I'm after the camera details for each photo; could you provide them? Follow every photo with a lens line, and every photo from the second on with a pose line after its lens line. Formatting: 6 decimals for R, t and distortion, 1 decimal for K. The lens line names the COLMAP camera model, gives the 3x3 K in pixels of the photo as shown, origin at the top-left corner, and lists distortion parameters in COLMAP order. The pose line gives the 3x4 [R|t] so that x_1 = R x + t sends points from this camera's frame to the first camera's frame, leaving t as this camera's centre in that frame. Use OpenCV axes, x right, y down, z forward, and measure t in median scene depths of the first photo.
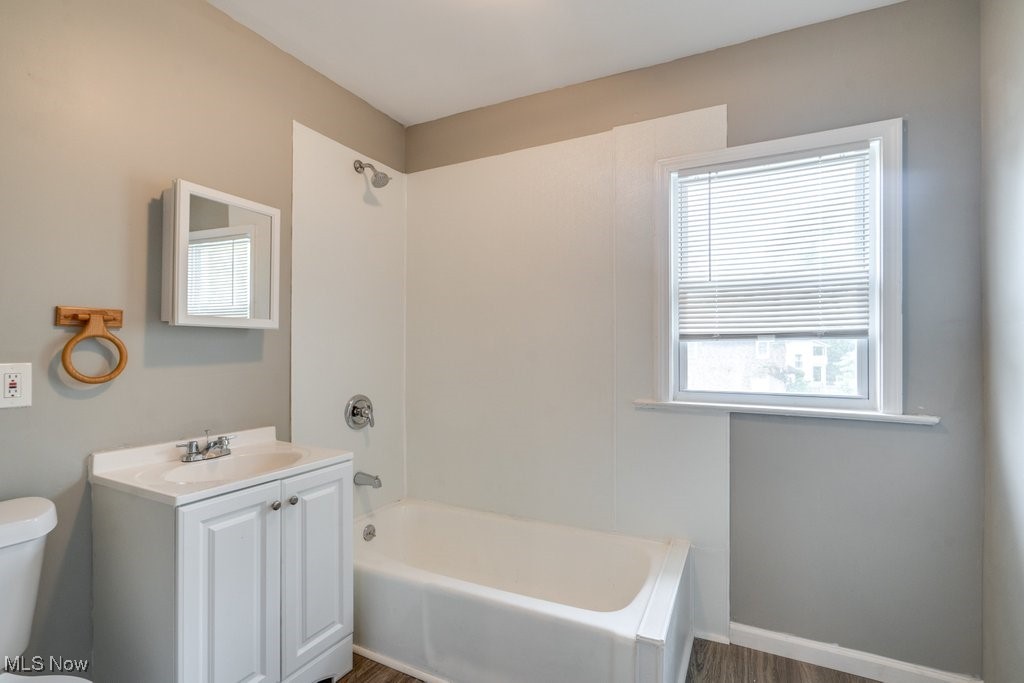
lens RADIAL K [[467.3, 0, 512.0], [0, 467.3, 341.5], [0, 0, 1]] dist [0.000701, 0.000301]
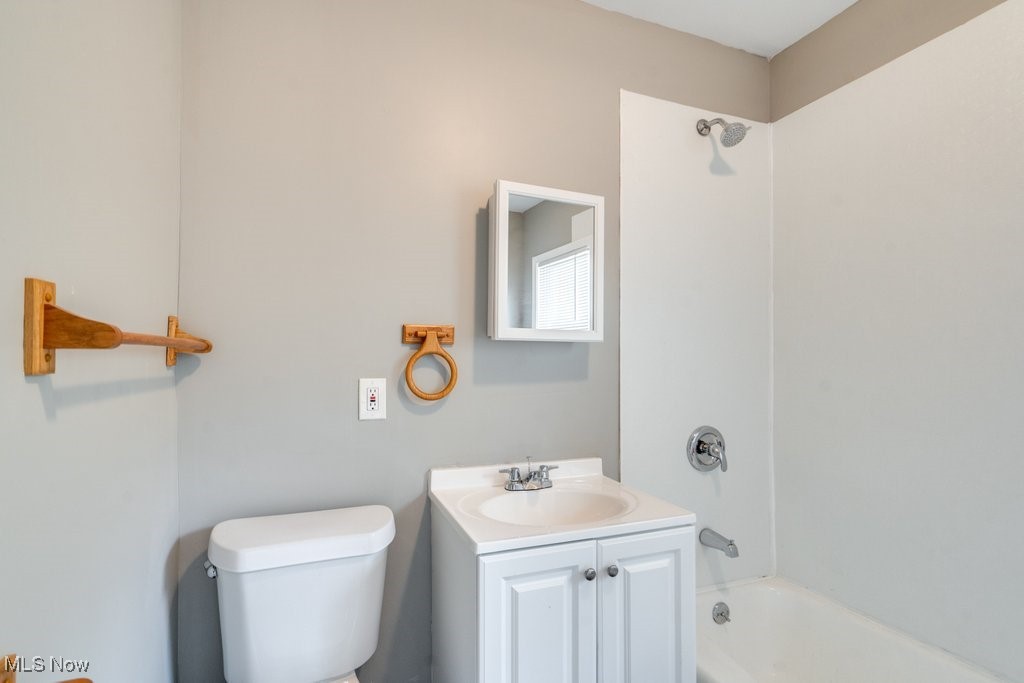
lens RADIAL K [[460.3, 0, 508.3], [0, 460.3, 357.2], [0, 0, 1]] dist [-0.007873, 0.000400]
pose [[0.744535, -0.005526, -0.667561, -0.096109], [0.006867, 0.999976, -0.000619, -0.000343], [0.667549, -0.004123, 0.744555, 0.328831]]
